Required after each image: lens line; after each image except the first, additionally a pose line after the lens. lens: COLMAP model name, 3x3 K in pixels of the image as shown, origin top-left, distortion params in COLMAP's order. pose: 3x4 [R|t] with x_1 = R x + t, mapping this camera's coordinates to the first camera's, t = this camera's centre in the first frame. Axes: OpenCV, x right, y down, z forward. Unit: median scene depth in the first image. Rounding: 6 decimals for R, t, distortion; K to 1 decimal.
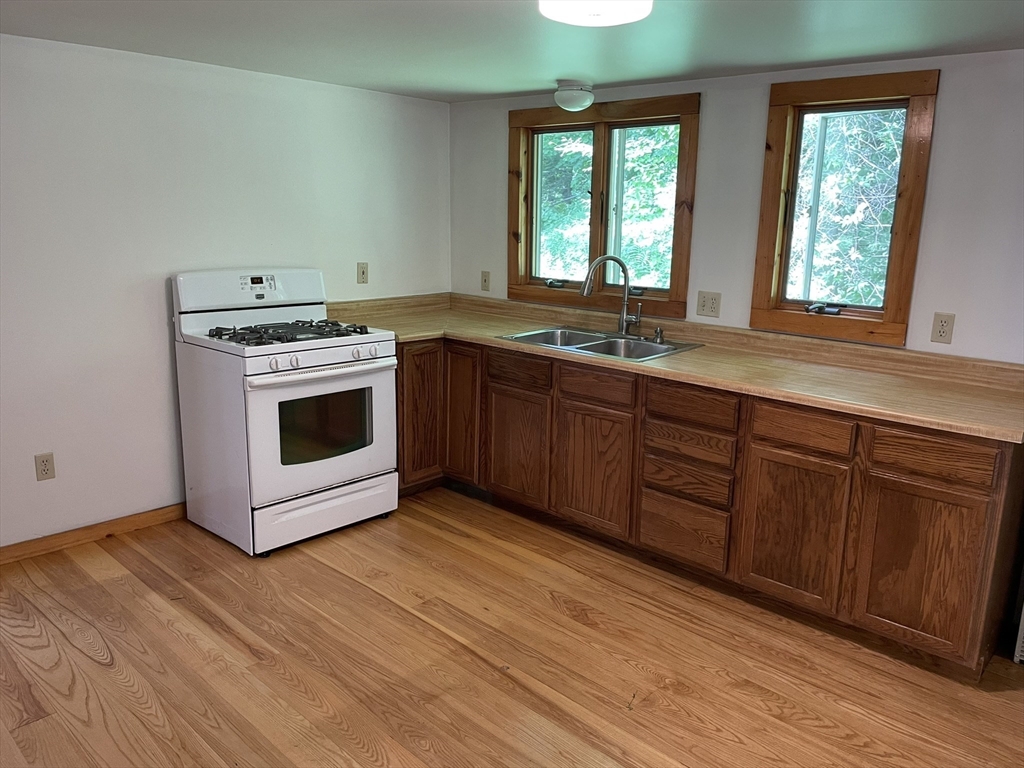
lens RADIAL K [[783.6, 0, 512.0], [0, 783.6, 384.0], [0, 0, 1]] dist [0.101393, -0.118988]
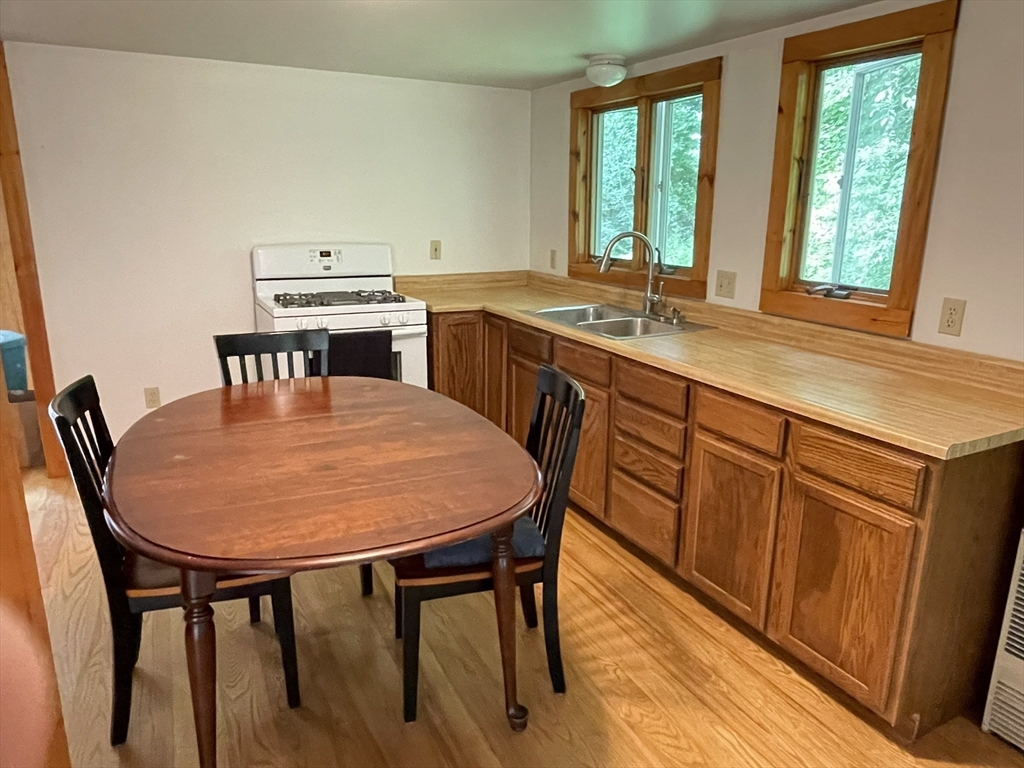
lens RADIAL K [[698.3, 0, 512.0], [0, 698.3, 384.0], [0, 0, 1]] dist [0.013077, 0.002020]
pose [[0.940664, 0.073673, -0.331245, 0.323215], [-0.063492, 0.997120, 0.041468, -0.001477], [0.333346, -0.017976, 0.942633, 0.143168]]
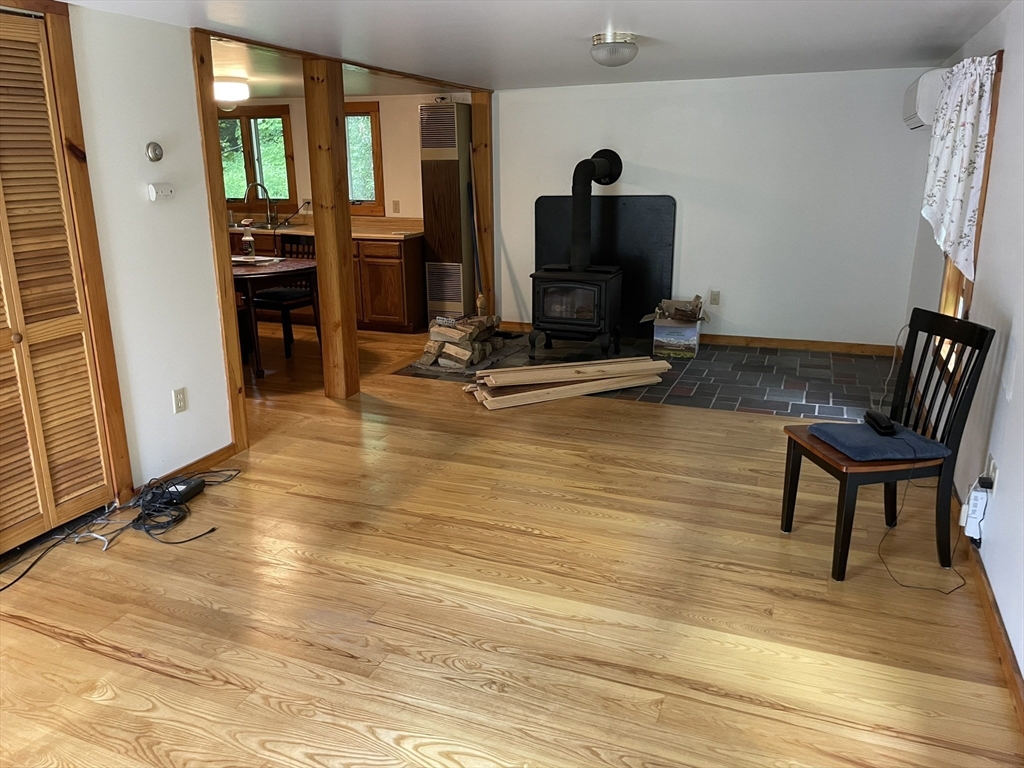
lens RADIAL K [[783.6, 0, 512.0], [0, 783.6, 384.0], [0, 0, 1]] dist [0.101393, -0.118988]
pose [[0.927516, -0.131943, 0.349722, -0.054751], [0.110683, 0.990615, 0.080189, 0.292136], [-0.357020, -0.035668, 0.933416, -1.317570]]
